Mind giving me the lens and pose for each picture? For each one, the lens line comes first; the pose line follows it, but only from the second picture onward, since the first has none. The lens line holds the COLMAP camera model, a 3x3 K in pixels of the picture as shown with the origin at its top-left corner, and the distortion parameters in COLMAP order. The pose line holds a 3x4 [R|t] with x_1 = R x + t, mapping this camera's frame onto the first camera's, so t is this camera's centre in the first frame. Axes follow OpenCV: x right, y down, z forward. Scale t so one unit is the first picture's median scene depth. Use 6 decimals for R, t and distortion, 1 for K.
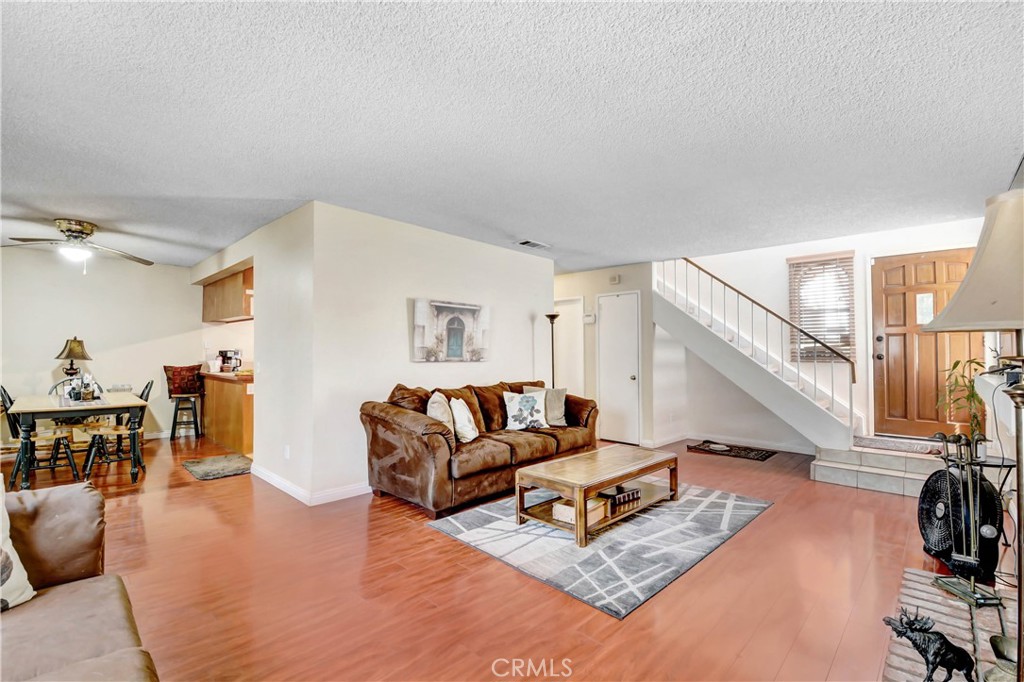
lens RADIAL K [[450.1, 0, 512.3], [0, 450.1, 351.7], [0, 0, 1]] dist [0.006056, 0.000189]
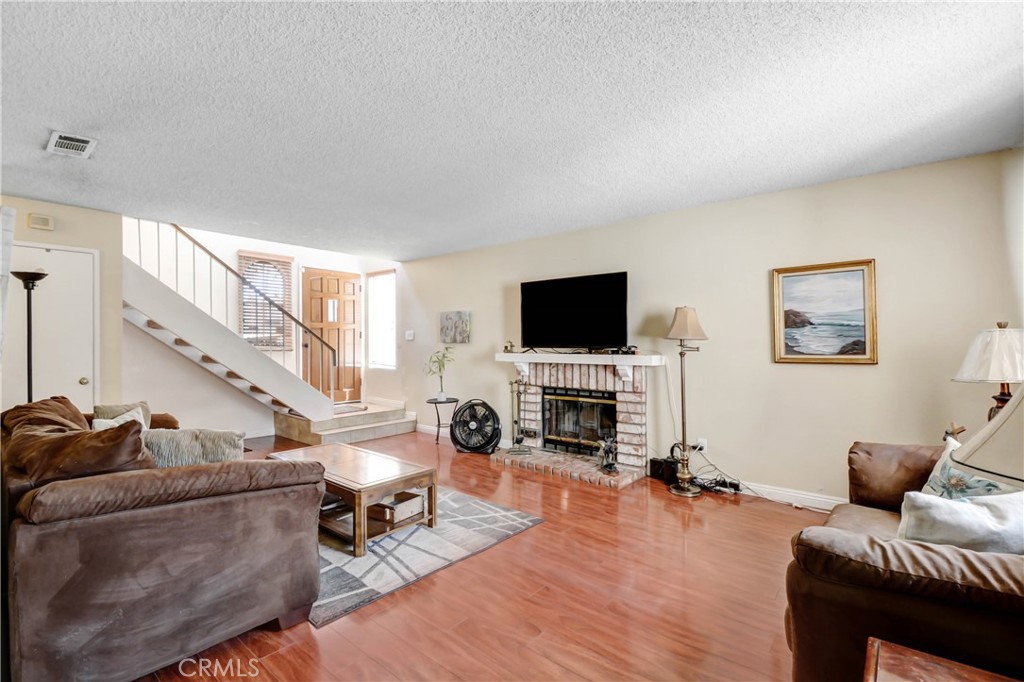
lens RADIAL K [[461.7, 0, 539.6], [0, 461.7, 332.5], [0, 0, 1]] dist [0.043473, 0.000329]
pose [[-0.082747, 0.019541, 0.996379, -0.883714], [0.008963, 0.999782, -0.018863, 0.004049], [-0.996530, 0.007370, -0.082904, 0.780385]]
